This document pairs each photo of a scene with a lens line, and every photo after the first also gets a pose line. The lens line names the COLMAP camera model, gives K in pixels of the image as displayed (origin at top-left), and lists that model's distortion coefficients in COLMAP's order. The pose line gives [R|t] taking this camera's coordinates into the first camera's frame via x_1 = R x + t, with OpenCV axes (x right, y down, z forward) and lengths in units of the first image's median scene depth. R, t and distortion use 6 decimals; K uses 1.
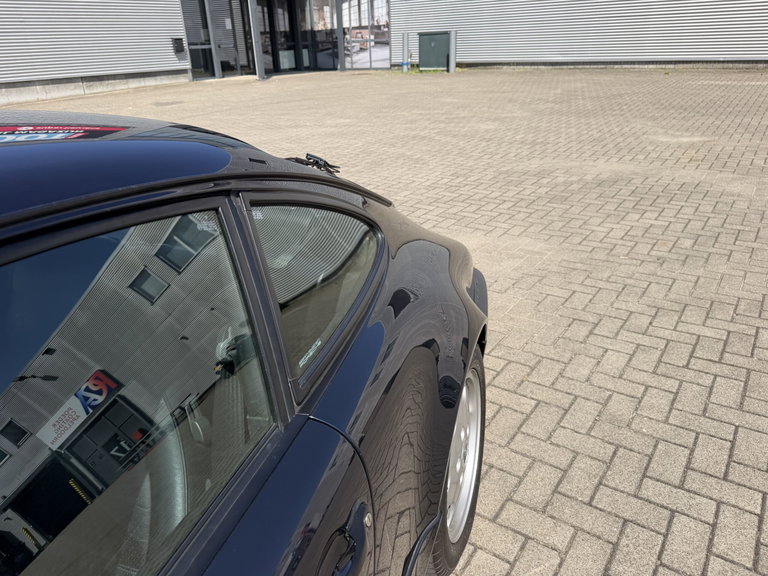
lens RADIAL K [[544.0, 0, 379.0], [0, 544.0, 291.1], [0, 0, 1]] dist [0.045572, -0.051021]
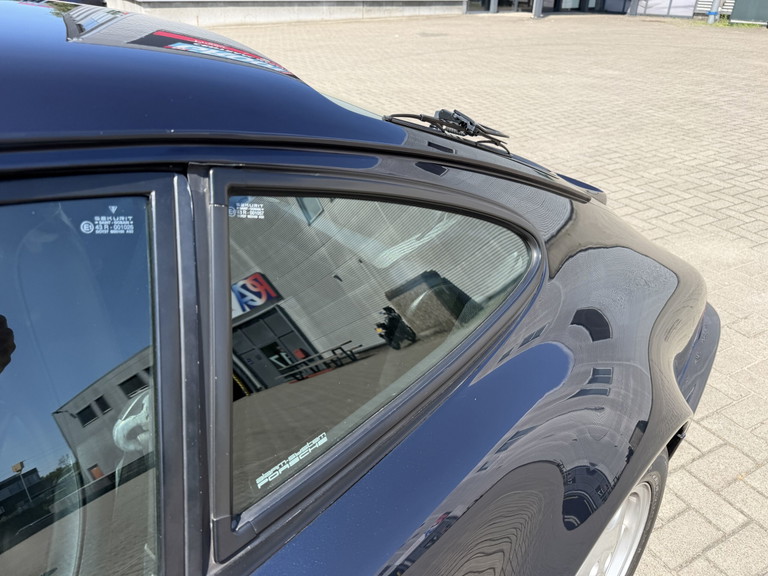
lens RADIAL K [[451.7, 0, 451.8], [0, 451.7, 250.3], [0, 0, 1]] dist [0.035217, -0.047139]
pose [[0.890179, 0.263872, -0.371420, 0.054459], [-0.231756, 0.964116, 0.129498, -0.076143], [0.392263, -0.029198, 0.919390, 0.234861]]
